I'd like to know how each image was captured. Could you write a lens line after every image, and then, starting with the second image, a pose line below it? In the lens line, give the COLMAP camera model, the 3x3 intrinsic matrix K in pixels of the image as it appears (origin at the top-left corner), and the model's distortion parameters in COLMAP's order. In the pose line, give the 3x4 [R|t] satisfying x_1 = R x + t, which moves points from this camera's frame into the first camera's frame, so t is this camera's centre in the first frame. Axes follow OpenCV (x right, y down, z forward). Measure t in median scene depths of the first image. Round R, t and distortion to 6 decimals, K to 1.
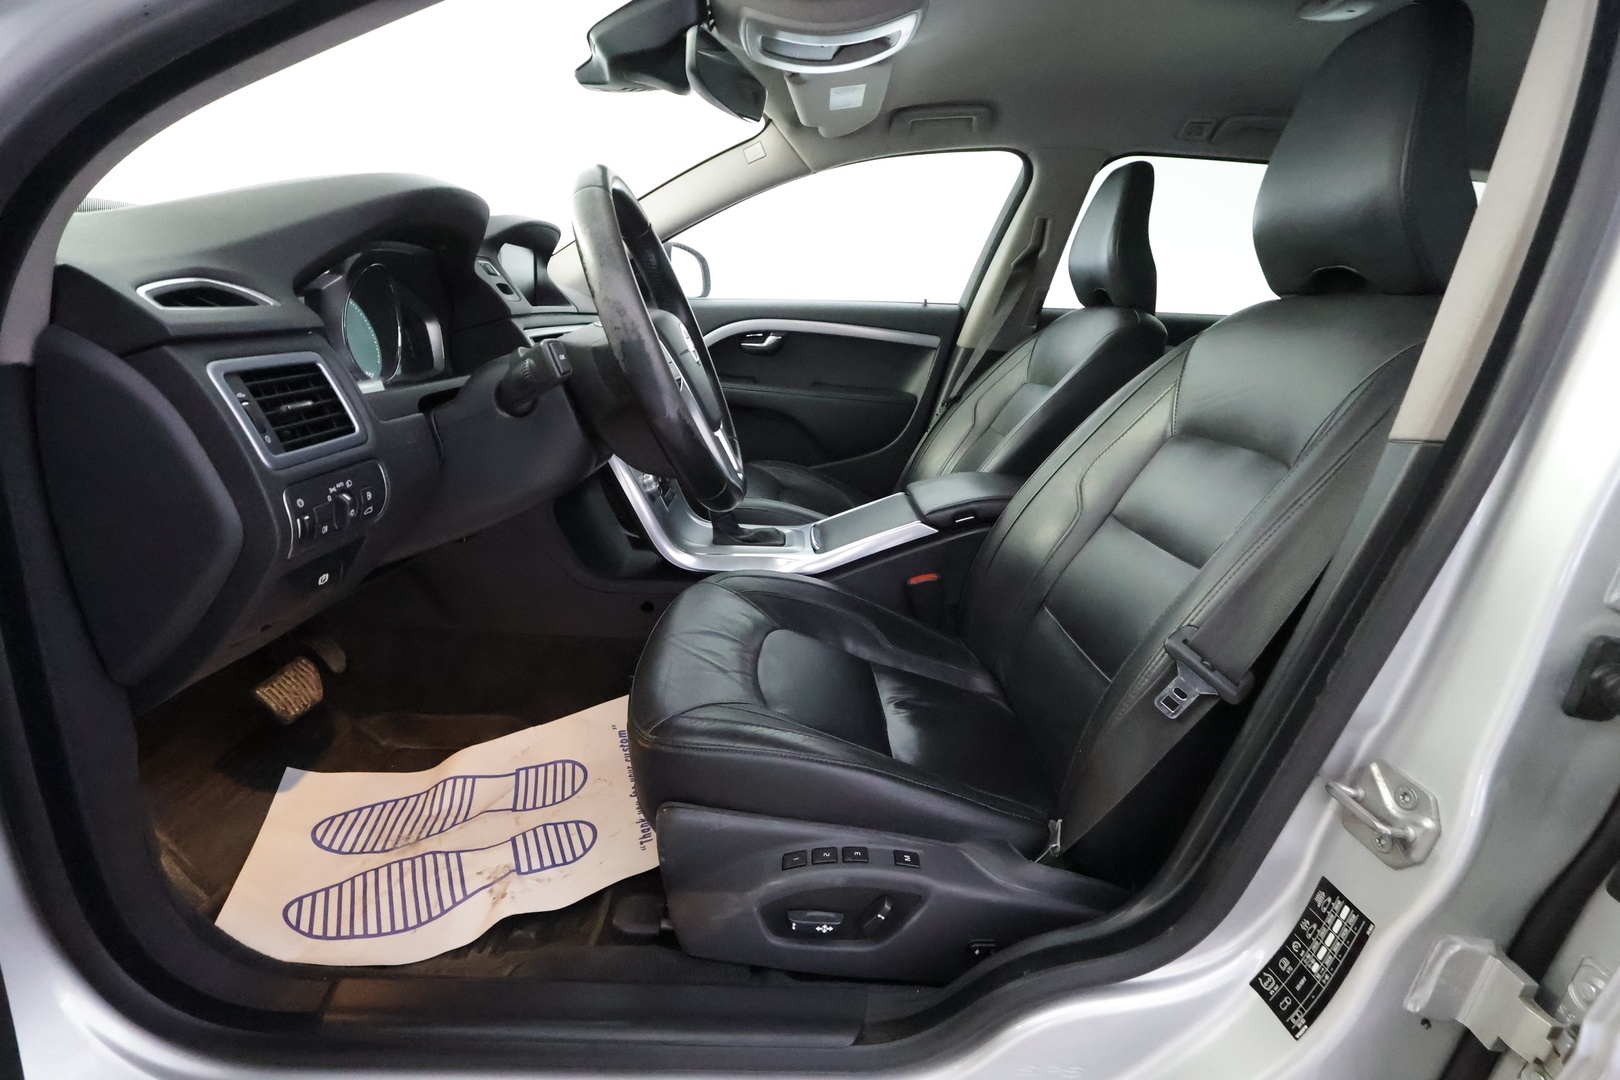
lens RADIAL K [[744.0, 0, 810.4], [0, 744.0, 538.1], [0, 0, 1]] dist [-0.006190, 0.000554]
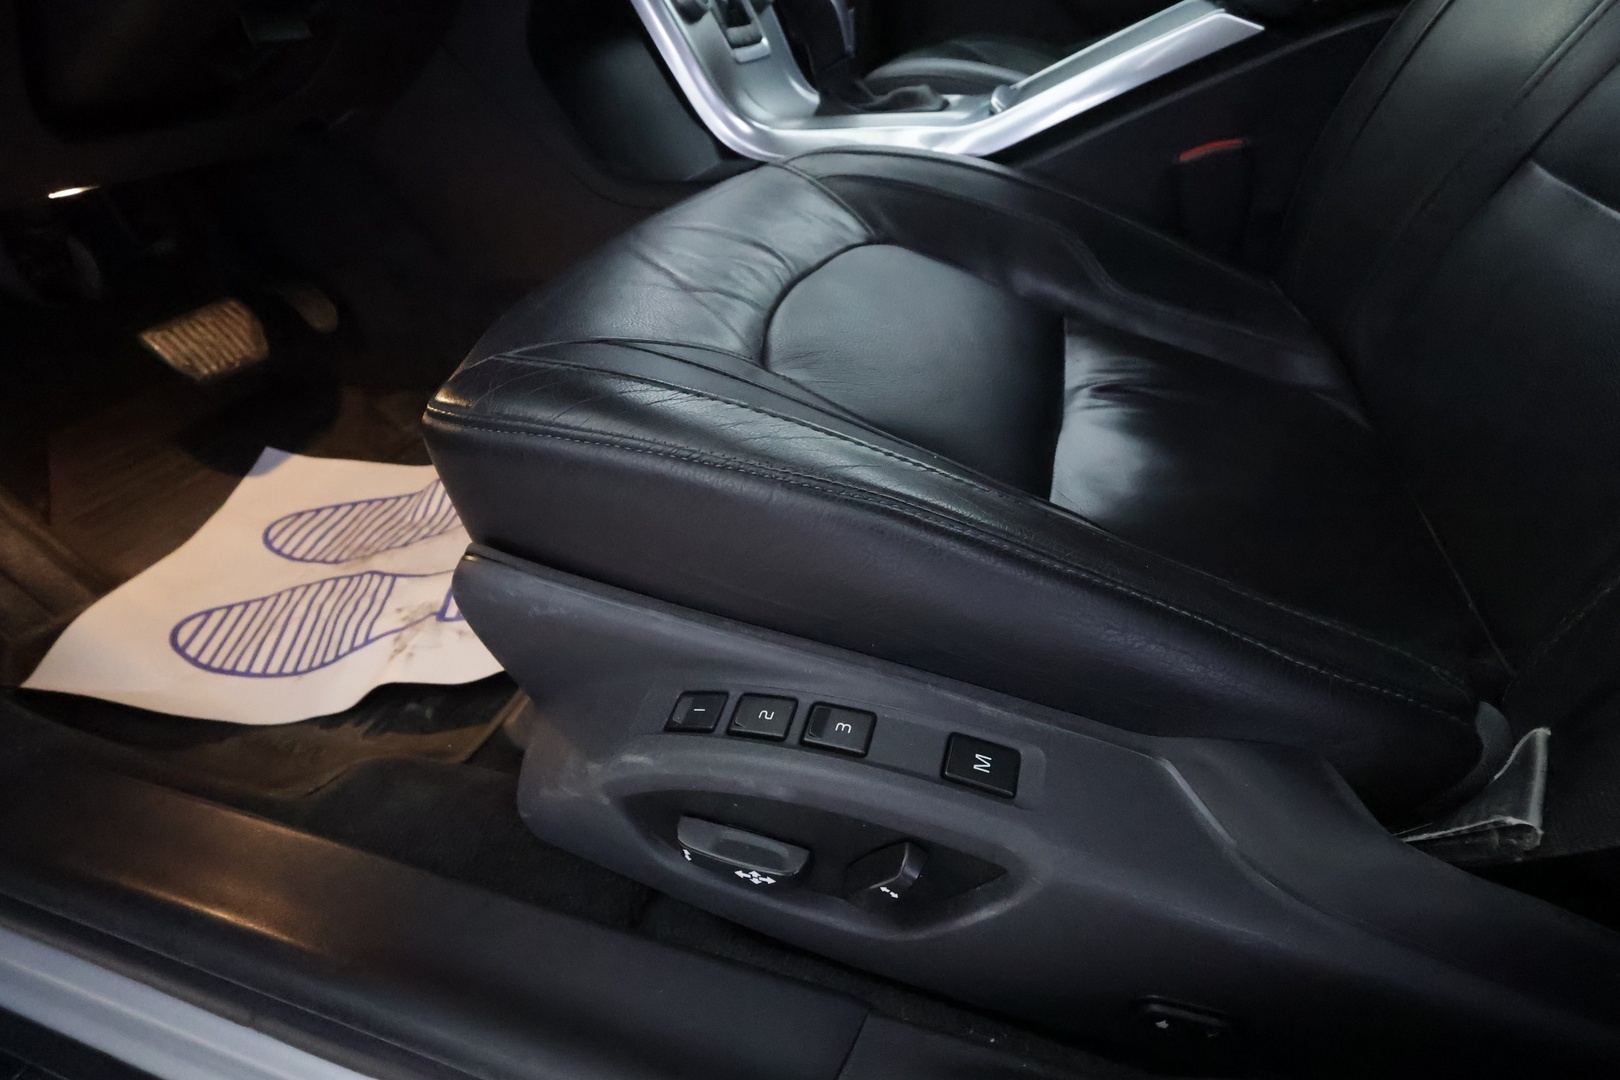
lens RADIAL K [[756.5, 0, 811.6], [0, 756.5, 535.9], [0, 0, 1]] dist [0.001430, 0.000769]
pose [[0.940997, 0.097378, -0.324103, 0.110953], [0.018740, 0.941243, 0.337209, 0.144795], [0.337897, -0.323386, 0.883882, 0.480428]]
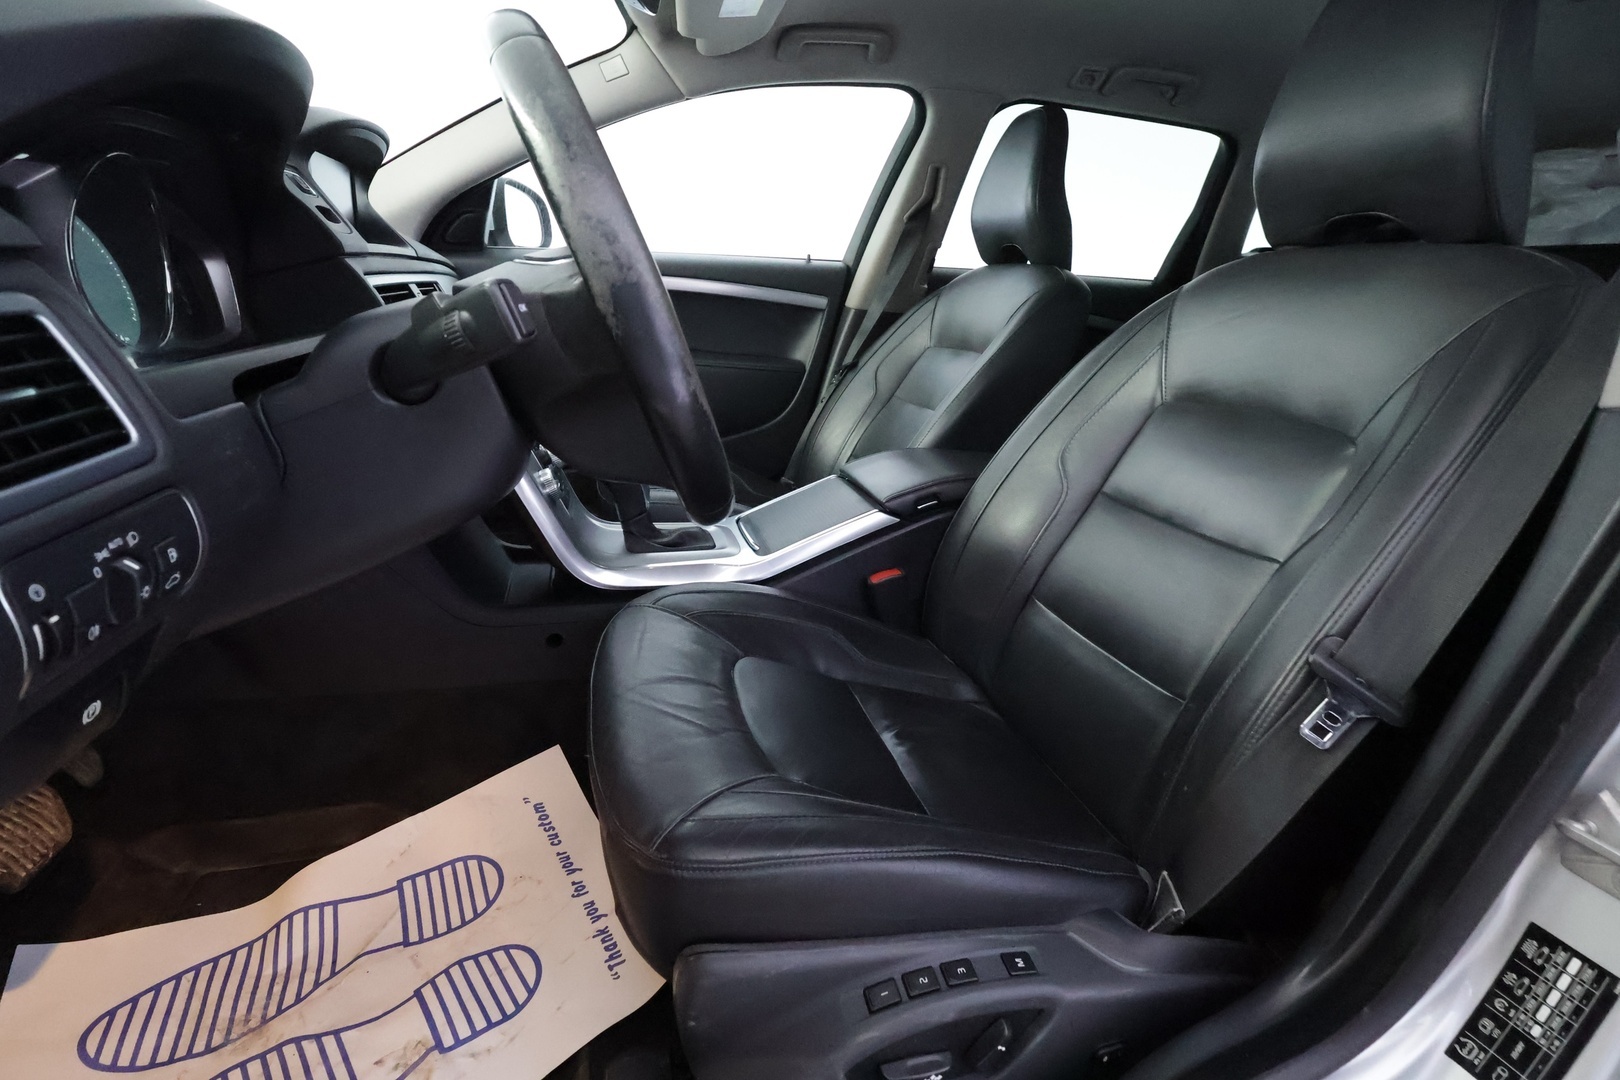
lens RADIAL K [[747.6, 0, 810.0], [0, 747.6, 540.0], [0, 0, 1]] dist [-0.000813, 0.000362]
pose [[0.969450, -0.069105, 0.235354, -0.164455], [0.058847, 0.996997, 0.050341, -0.043532], [-0.238126, -0.034954, 0.970605, 0.213211]]
